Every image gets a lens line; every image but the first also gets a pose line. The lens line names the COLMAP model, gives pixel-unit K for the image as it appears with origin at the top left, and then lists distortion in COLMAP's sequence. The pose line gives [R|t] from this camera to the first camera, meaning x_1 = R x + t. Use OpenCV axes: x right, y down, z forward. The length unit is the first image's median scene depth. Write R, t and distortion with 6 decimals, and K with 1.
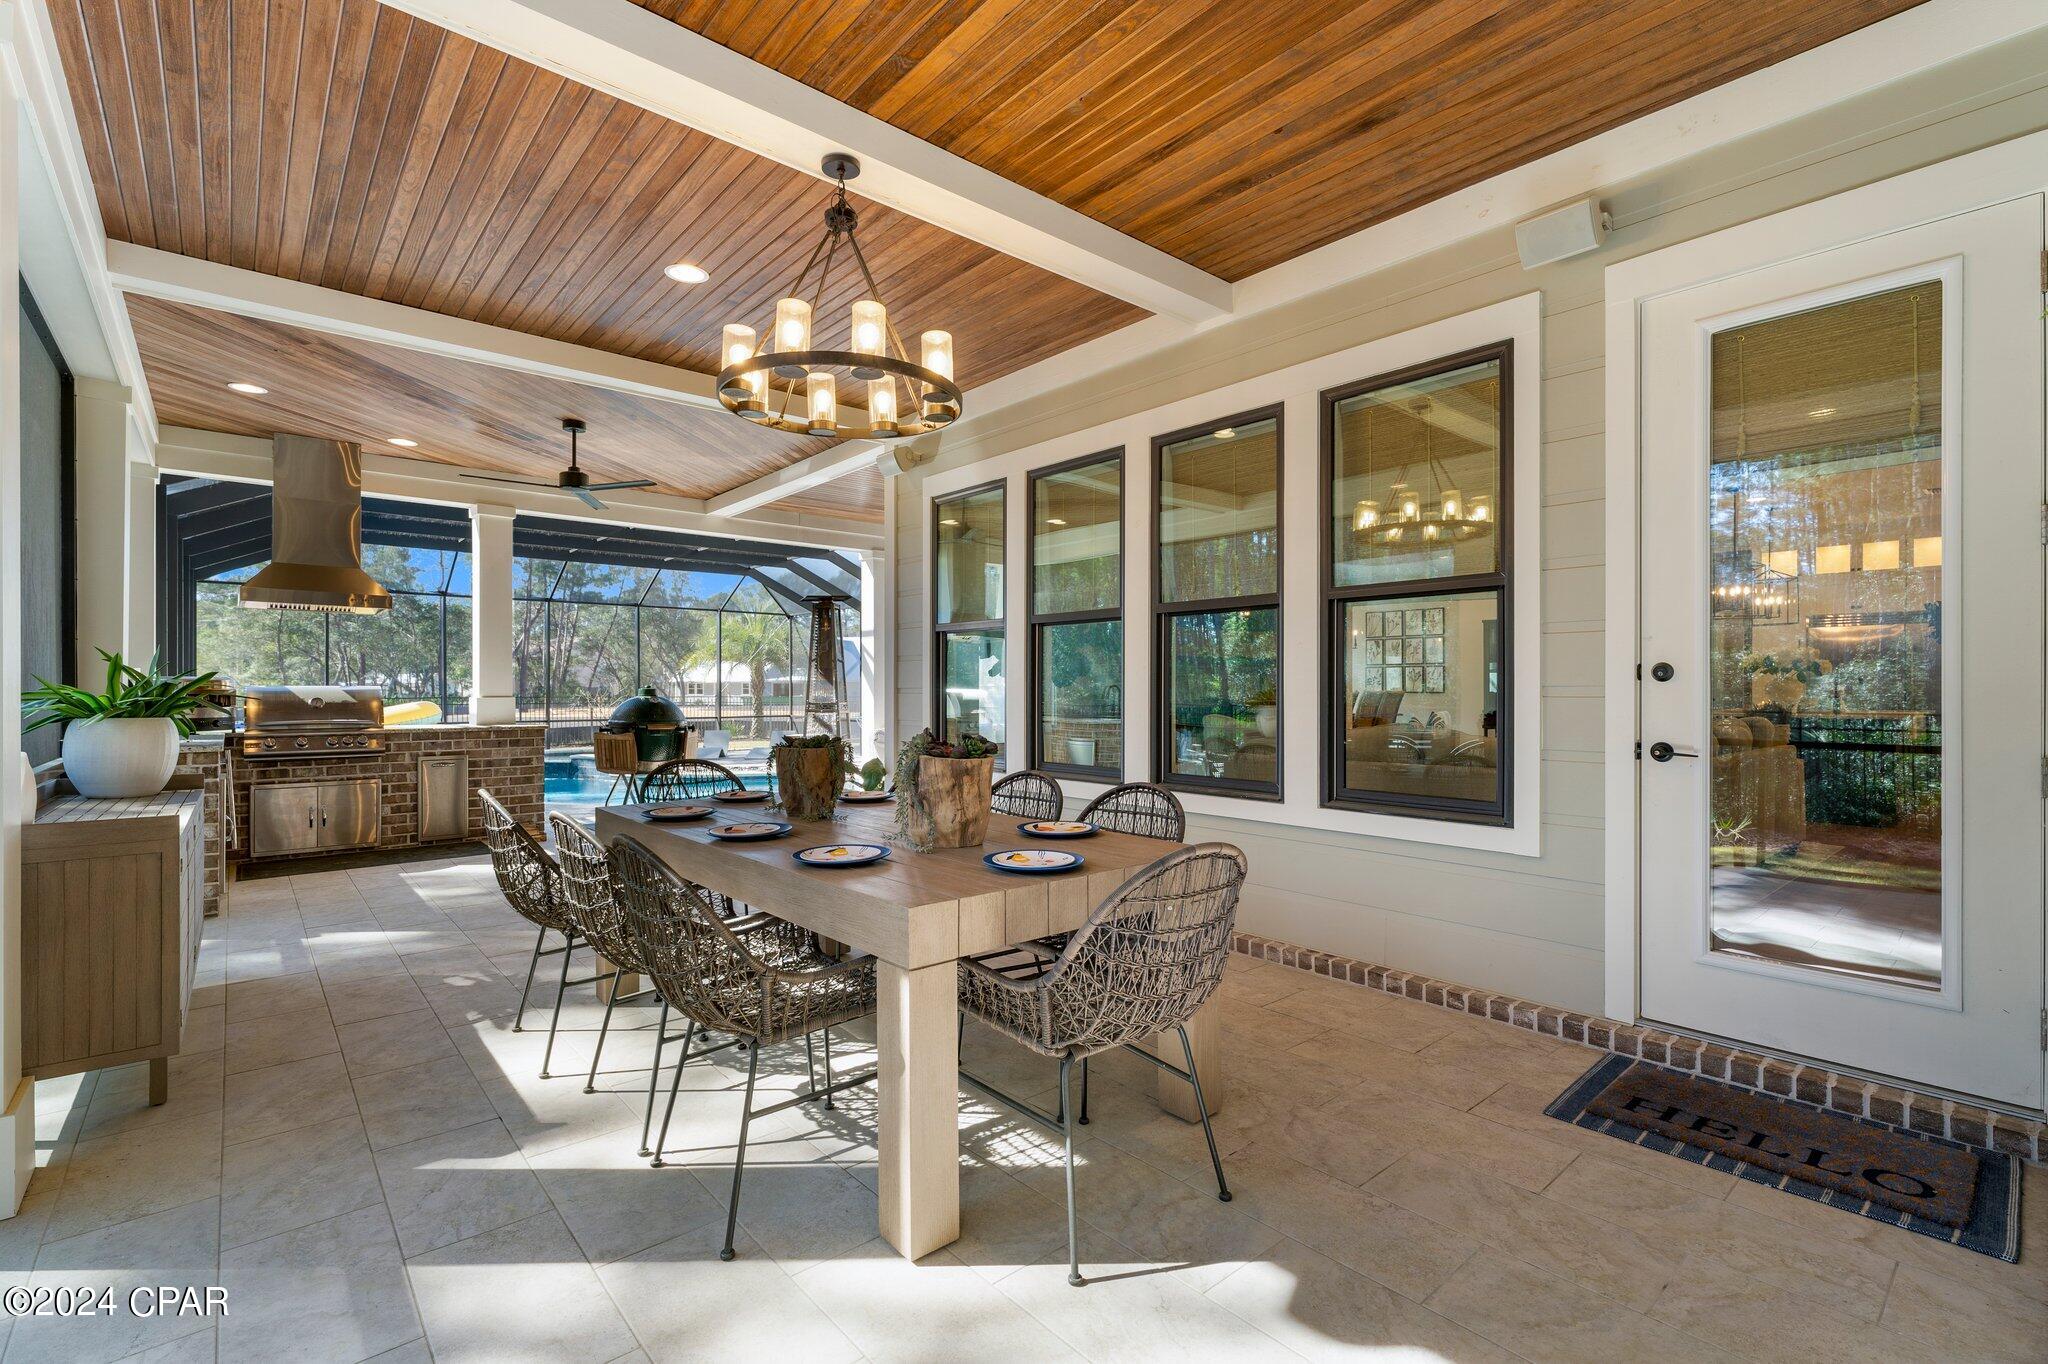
lens RADIAL K [[911.0, 0, 1022.3], [0, 911.0, 683.0], [0, 0, 1]] dist [0.001955, 0.000072]
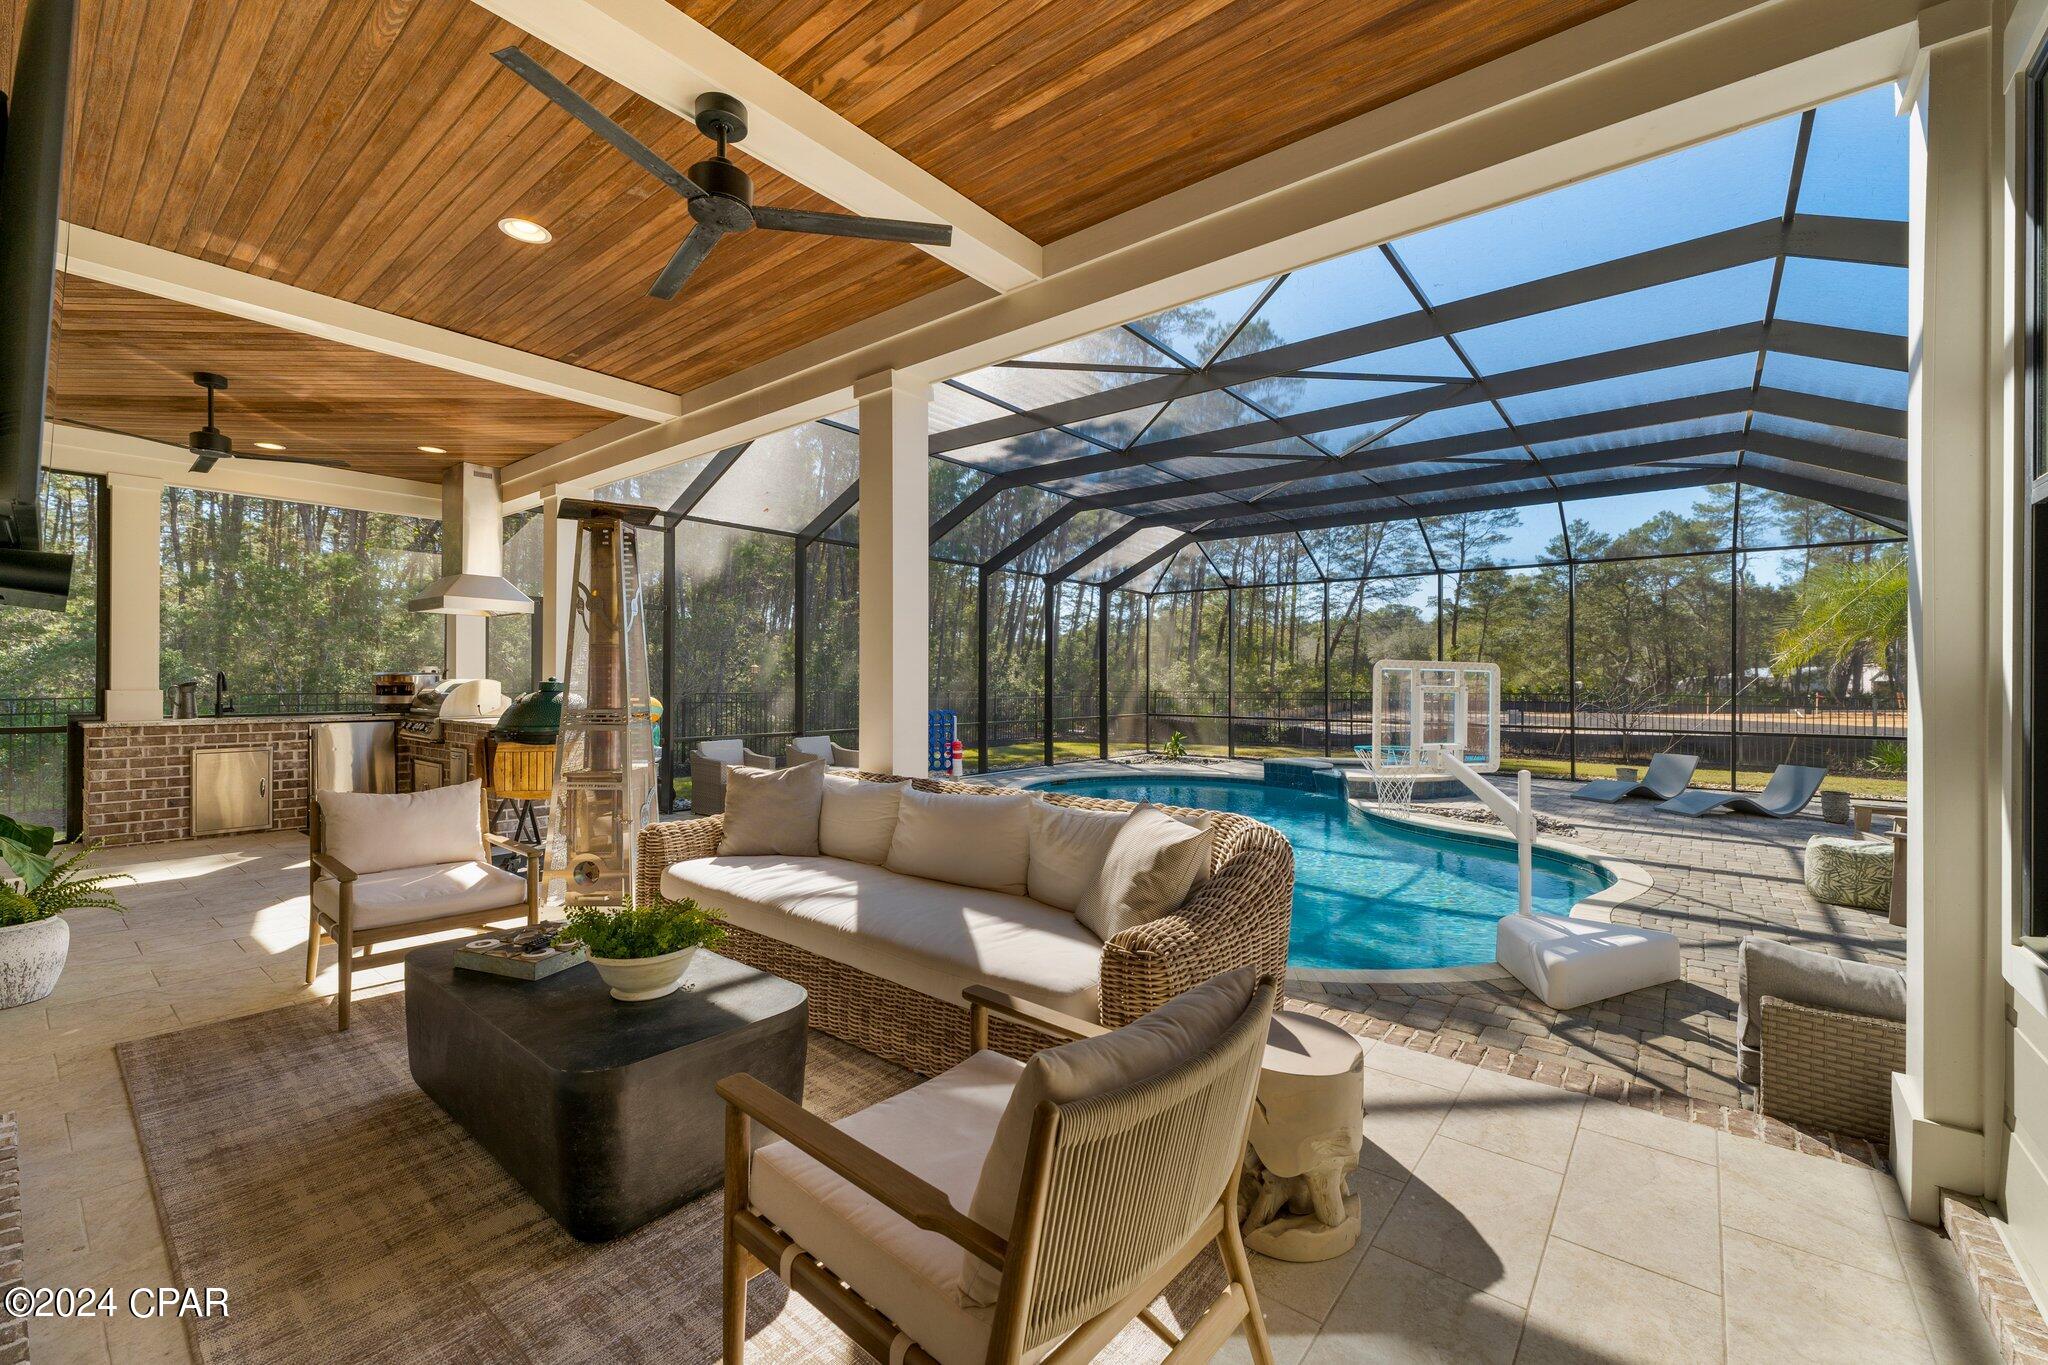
lens RADIAL K [[842.9, 0, 1017.9], [0, 842.9, 683.1], [0, 0, 1]] dist [0.001459, 0.000172]
pose [[0.168111, 0.002657, -0.985765, 0.348629], [0.002772, 0.999991, 0.003168, 0.006340], [0.985764, -0.003265, 0.168102, 1.305894]]
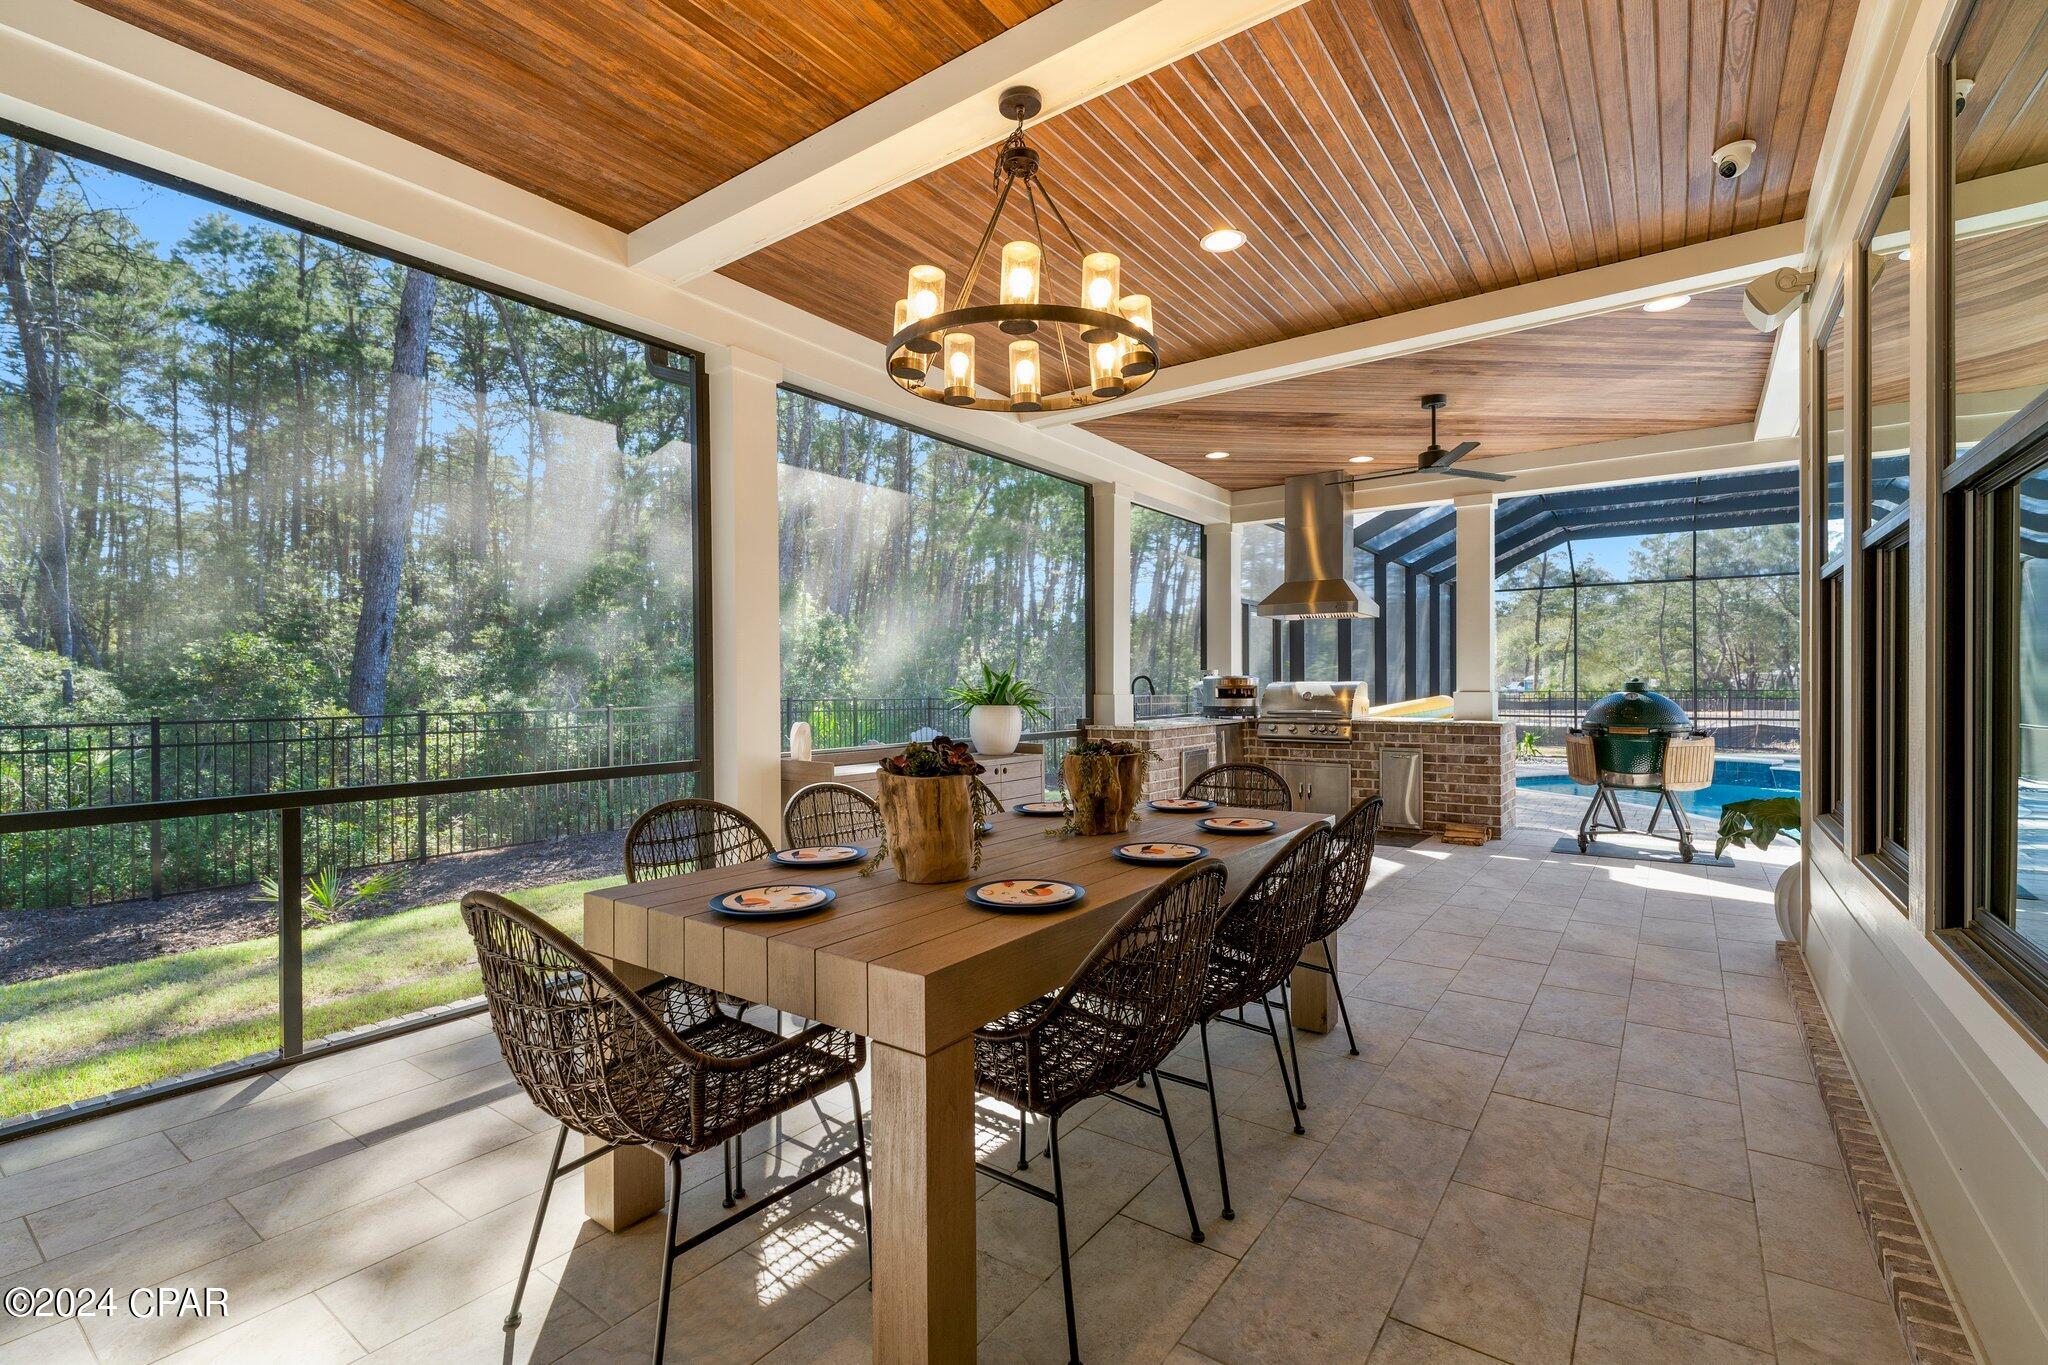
lens RADIAL K [[911.0, 0, 1022.3], [0, 911.0, 683.5], [0, 0, 1]] dist [0.001955, 0.000072]
pose [[0.229464, -0.001870, -0.973315, 0.255517], [0.011778, 0.999930, 0.000856, 0.000038], [0.973246, -0.011660, 0.229470, 0.302852]]
